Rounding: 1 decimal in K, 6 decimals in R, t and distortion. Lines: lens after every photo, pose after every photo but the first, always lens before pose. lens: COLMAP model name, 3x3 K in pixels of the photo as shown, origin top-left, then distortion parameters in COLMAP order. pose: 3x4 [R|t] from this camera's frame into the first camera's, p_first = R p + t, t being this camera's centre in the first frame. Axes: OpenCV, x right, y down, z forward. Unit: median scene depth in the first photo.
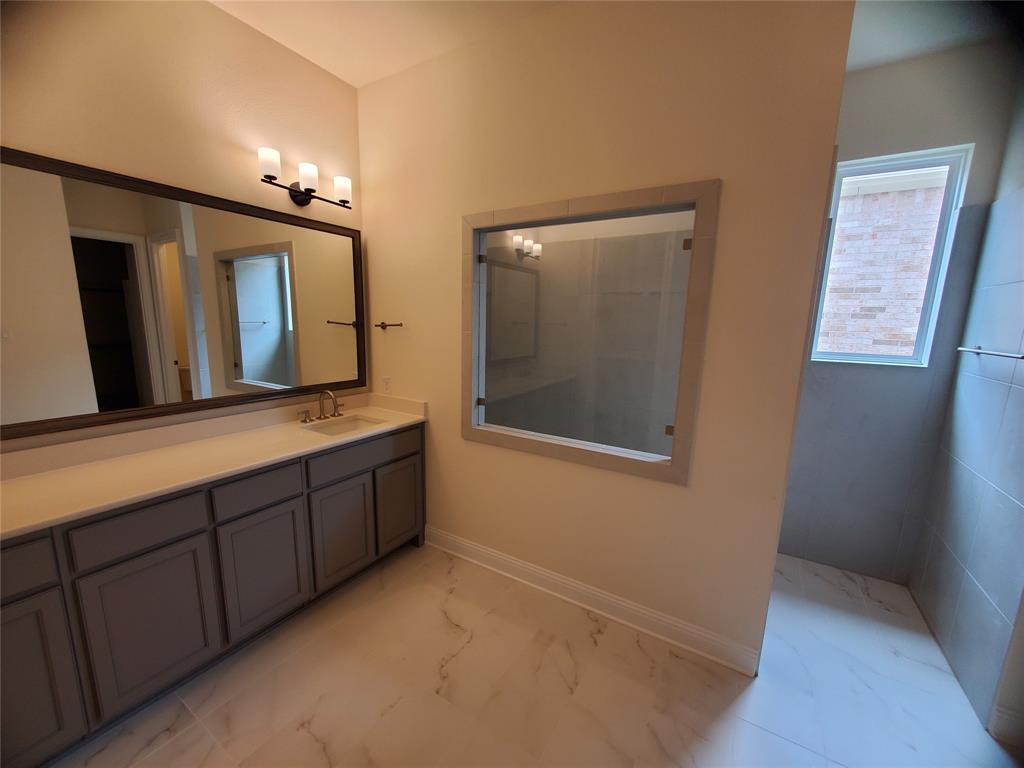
lens RADIAL K [[405.8, 0, 512.3], [0, 405.8, 392.8], [0, 0, 1]] dist [-0.002932, 0.001064]
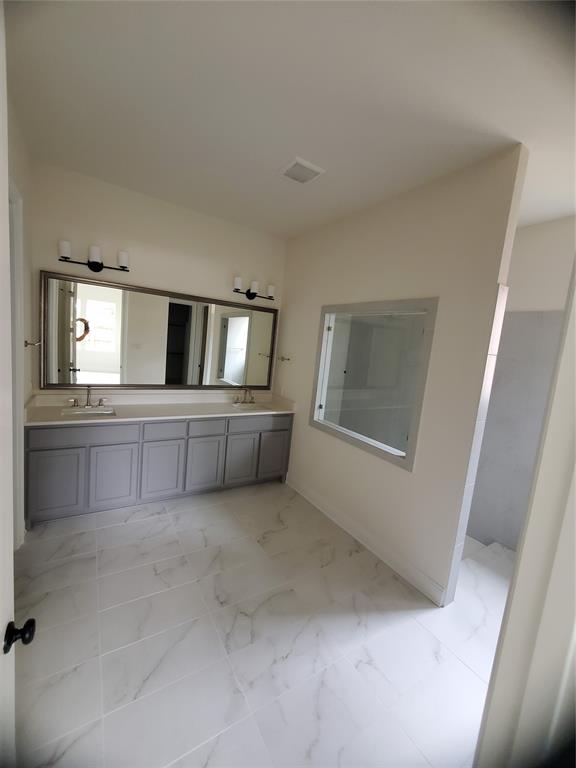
lens RADIAL K [[304.4, 0, 286.8], [0, 304.4, 380.3], [0, 0, 1]] dist [-0.002932, 0.001064]
pose [[0.899697, 0.116995, -0.420545, 0.358918], [-0.152535, 0.986942, -0.051760, 0.000560], [0.408998, 0.110716, 0.905794, -0.301013]]
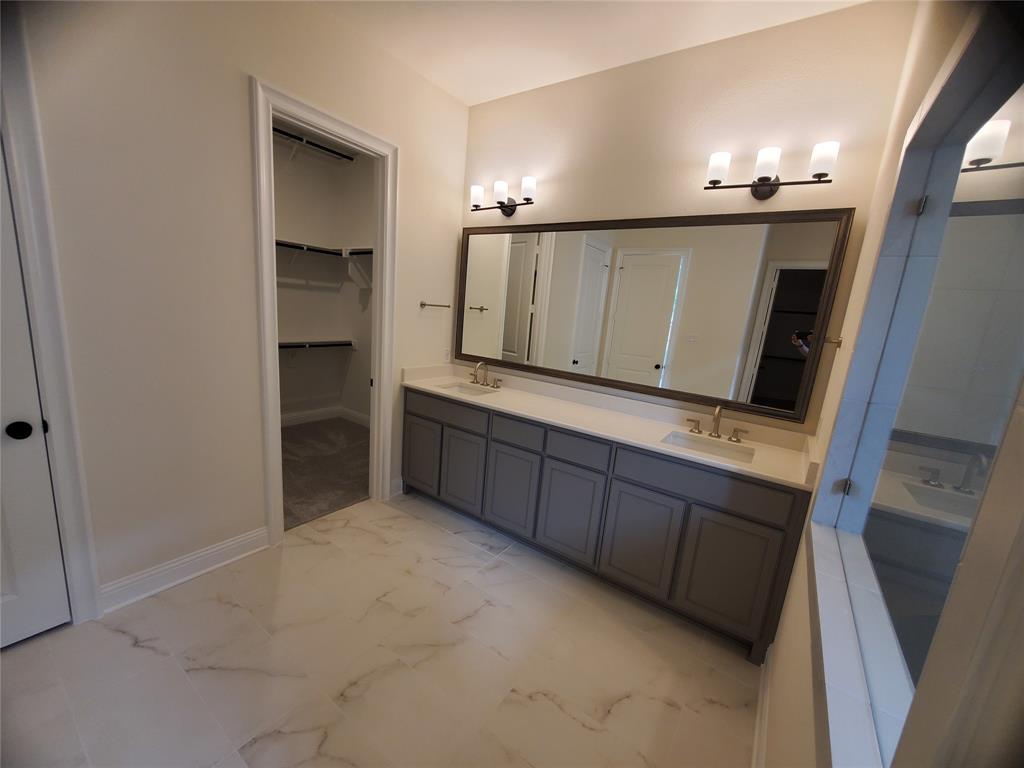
lens RADIAL K [[405.8, 0, 504.5], [0, 405.8, 396.7], [0, 0, 1]] dist [-0.002932, 0.001064]
pose [[-0.063774, 0.184456, -0.980770, 0.464780], [-0.262746, 0.944993, 0.194812, -0.079141], [0.962755, 0.270117, -0.011801, 0.587101]]
